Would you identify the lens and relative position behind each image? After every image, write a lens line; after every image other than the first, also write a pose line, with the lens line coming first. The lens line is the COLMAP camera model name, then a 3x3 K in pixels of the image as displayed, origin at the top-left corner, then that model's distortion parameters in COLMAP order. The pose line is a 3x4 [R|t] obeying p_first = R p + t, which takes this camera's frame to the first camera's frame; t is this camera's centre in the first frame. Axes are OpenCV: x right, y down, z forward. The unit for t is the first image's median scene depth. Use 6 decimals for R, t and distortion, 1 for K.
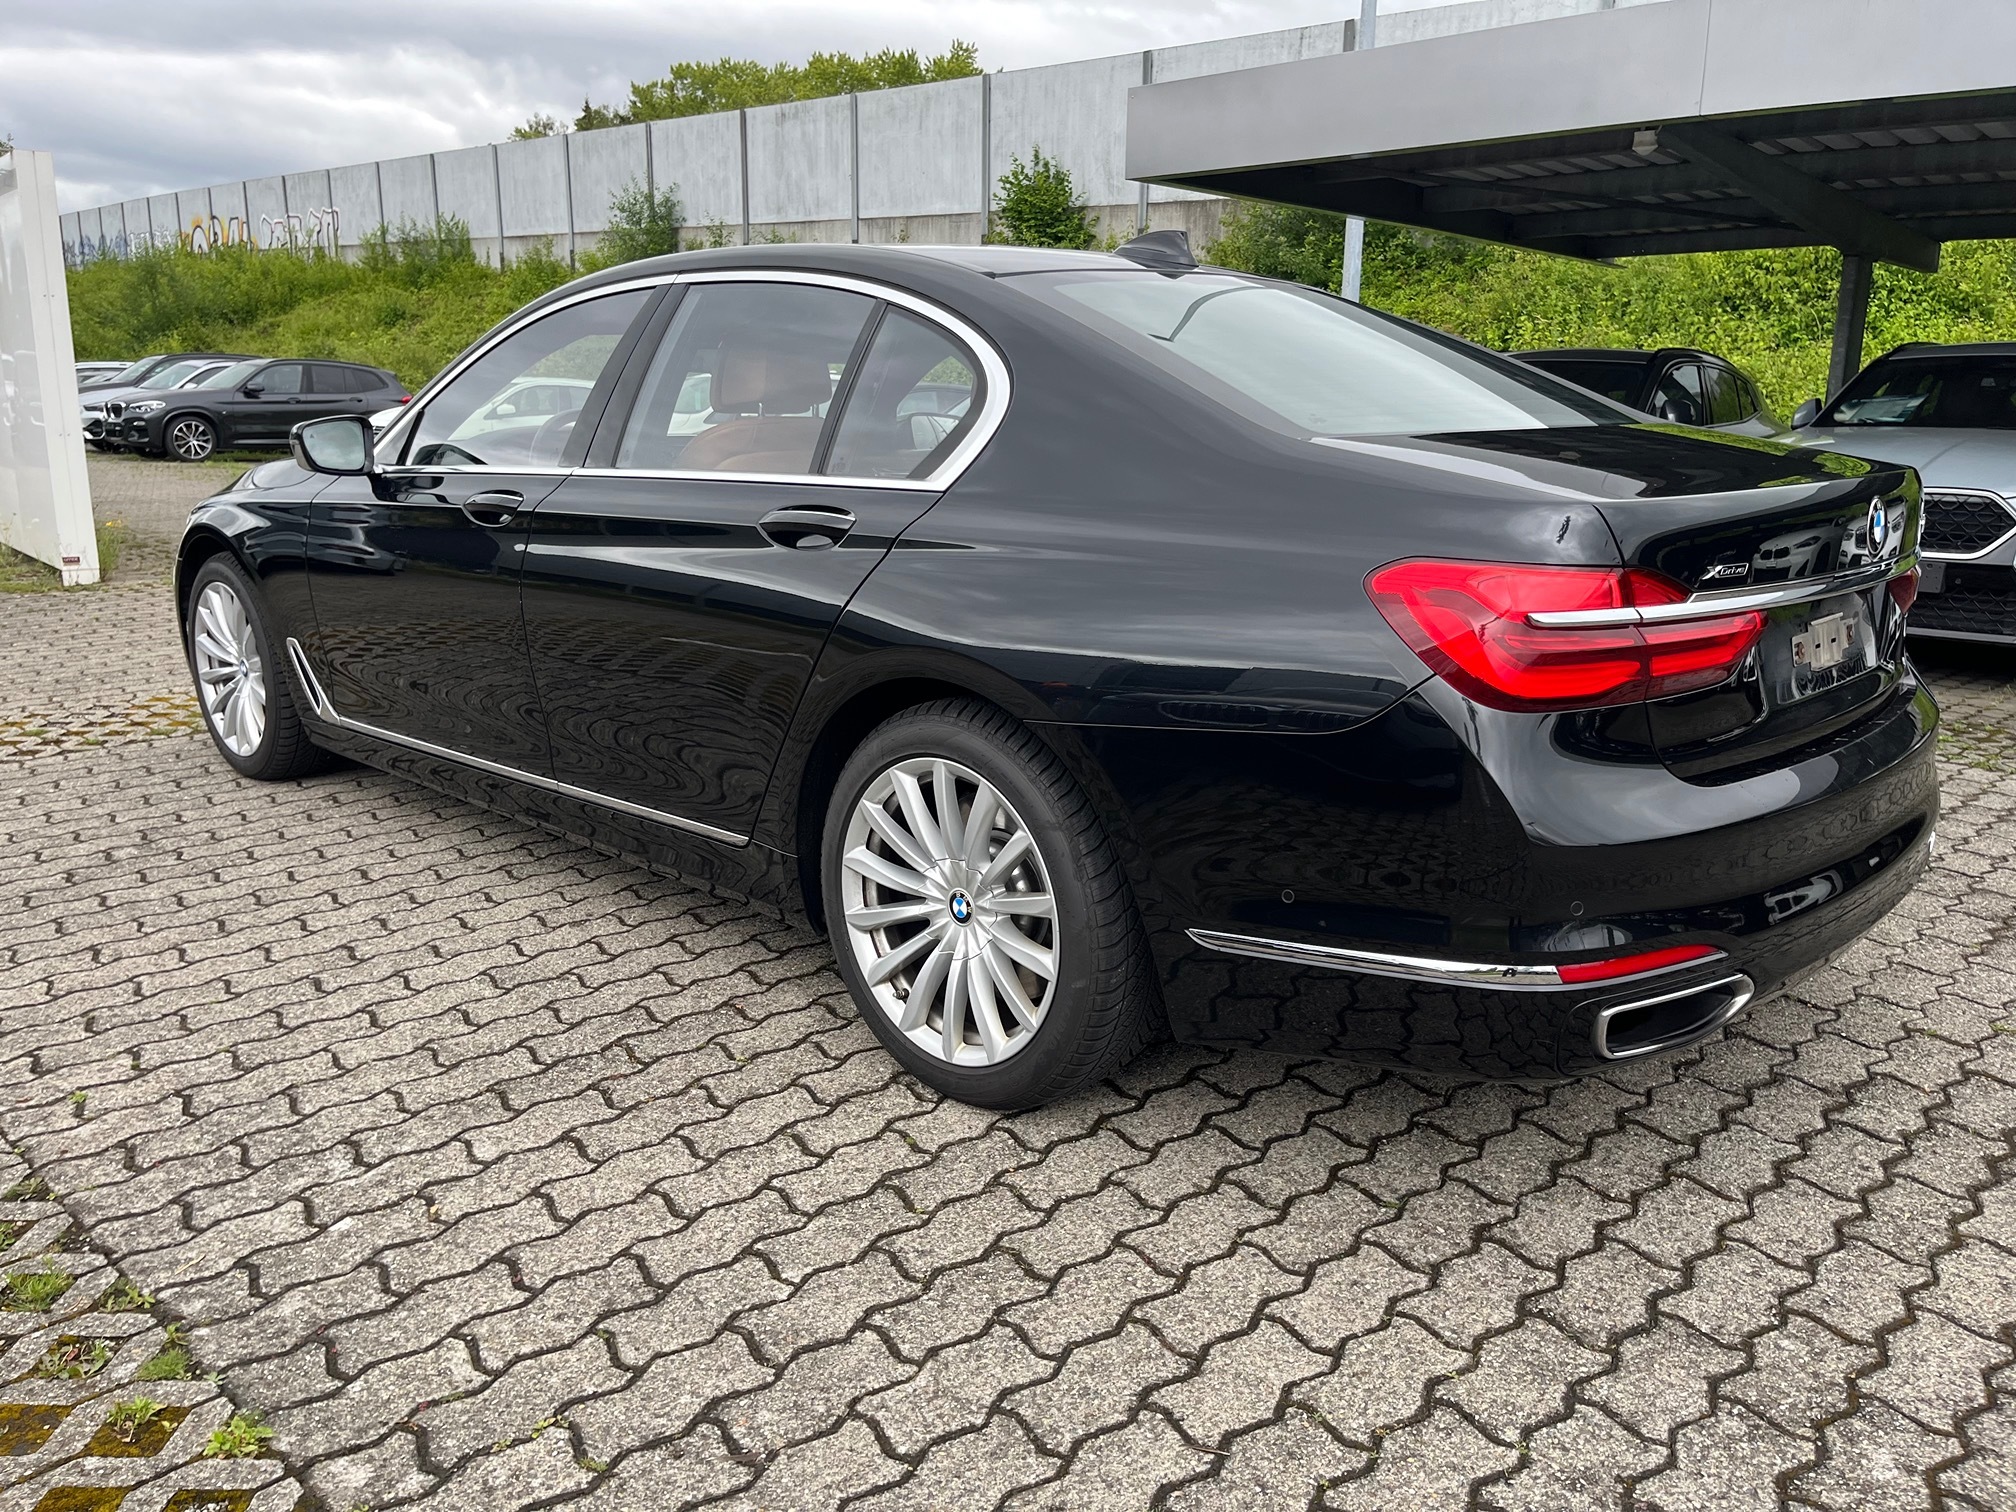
lens RADIAL K [[1527.9, 0, 1029.5], [0, 1527.9, 786.2], [0, 0, 1]] dist [0.069355, -0.090005]
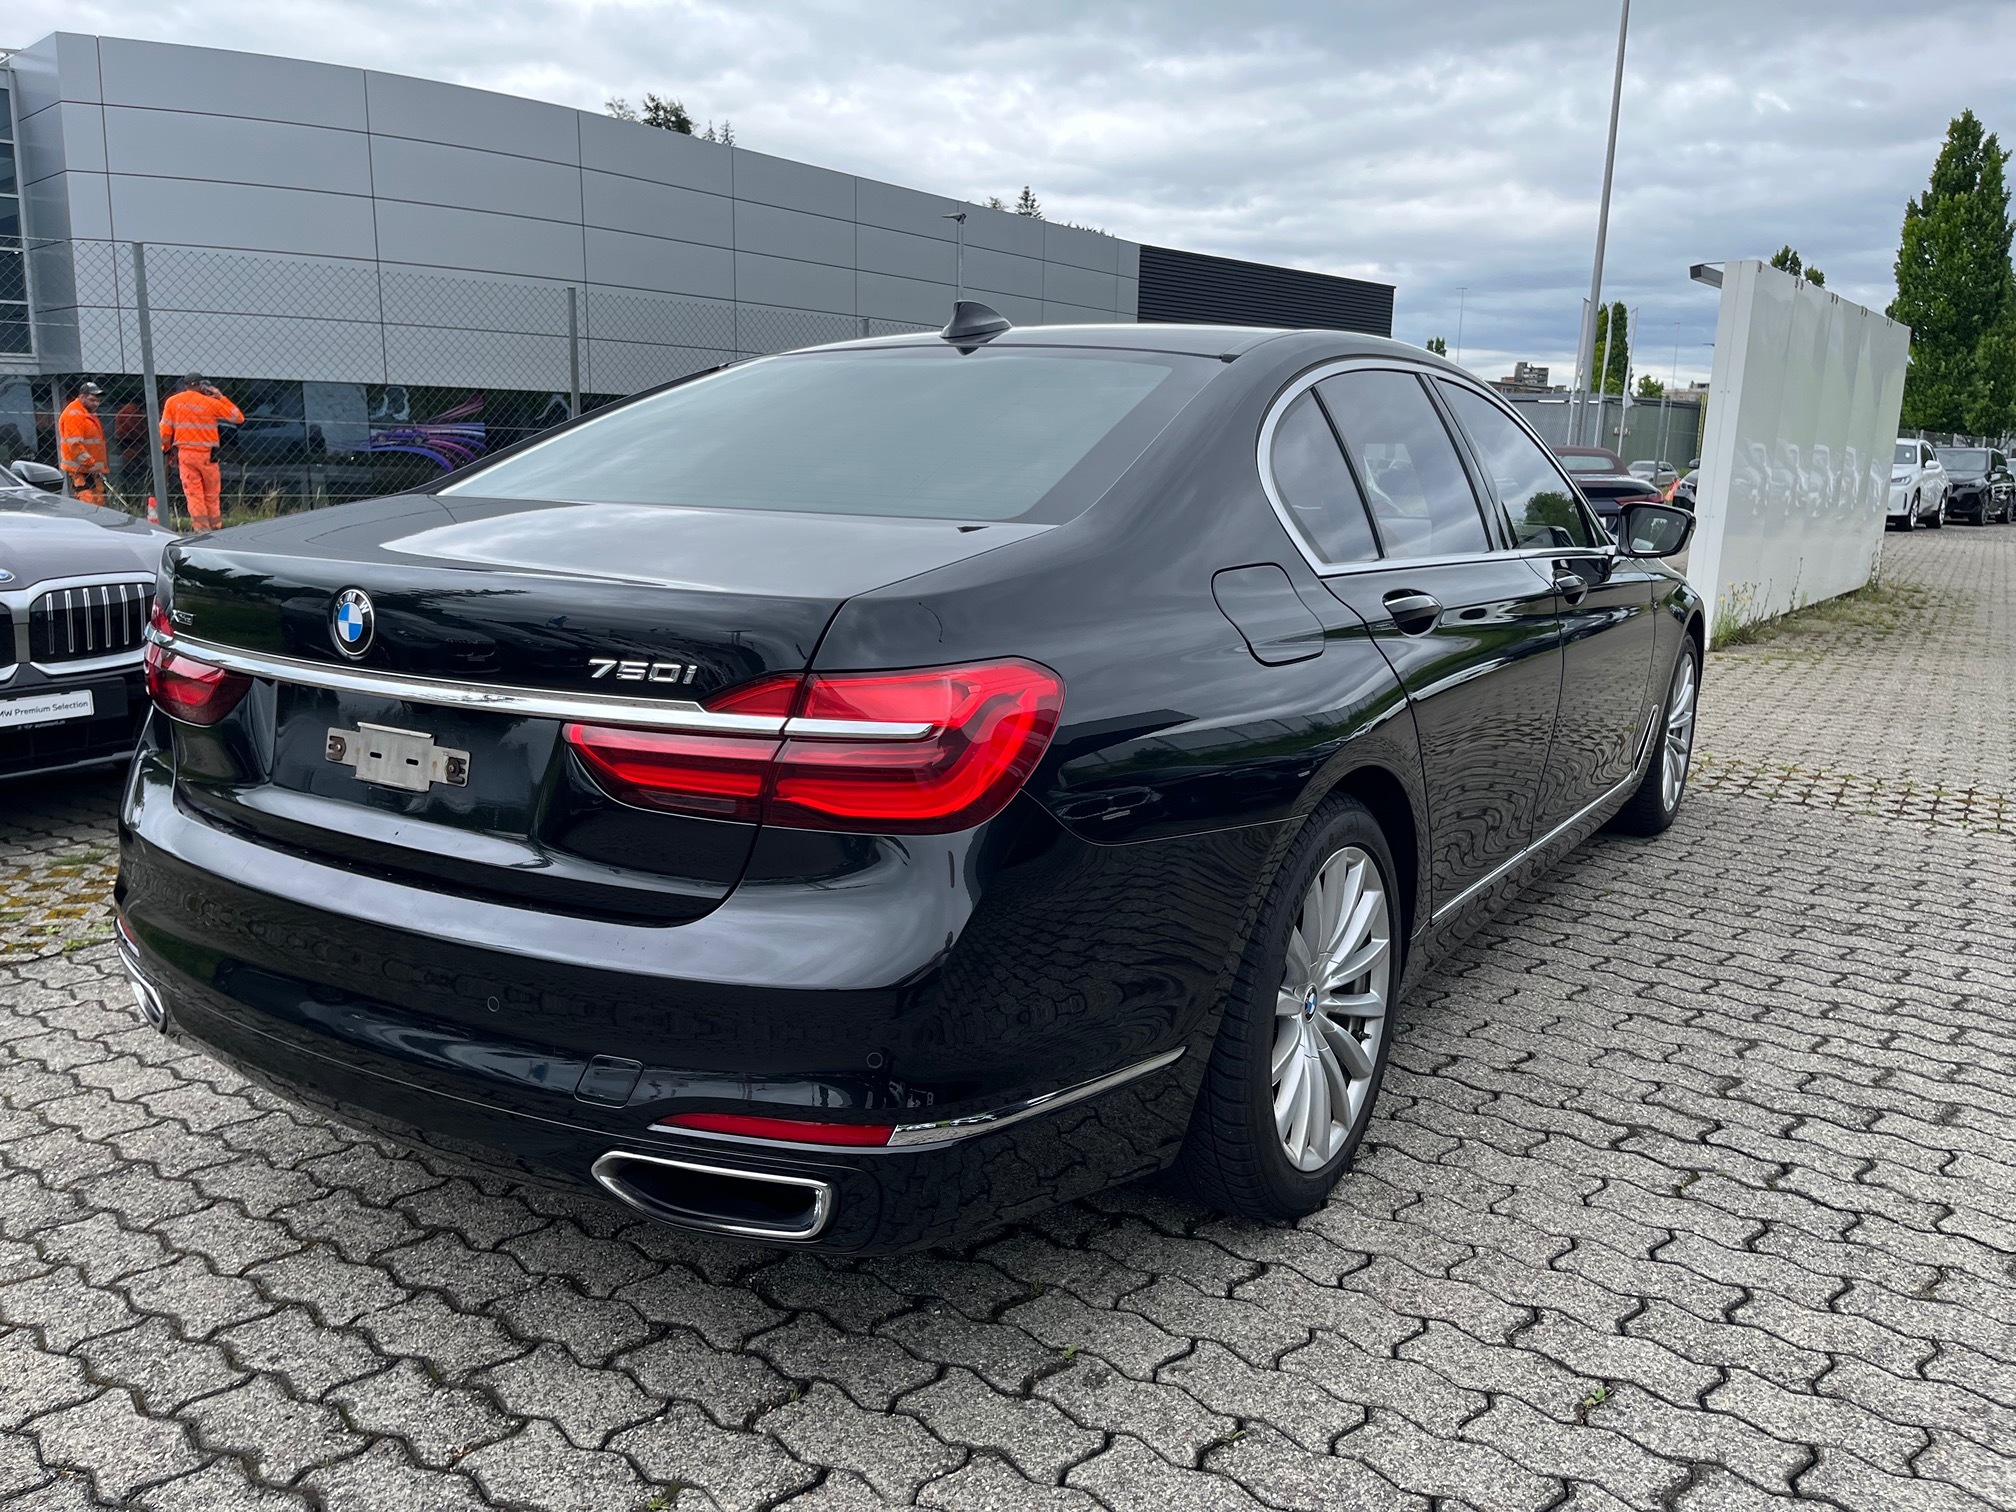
lens RADIAL K [[1527.9, 0, 1016.2], [0, 1527.9, 771.2], [0, 0, 1]] dist [0.069355, -0.090005]
pose [[0.182613, 0.197883, -0.963065, 1.010039], [-0.262337, 0.953830, 0.146242, -0.216414], [0.947540, 0.225942, 0.226094, 0.825193]]
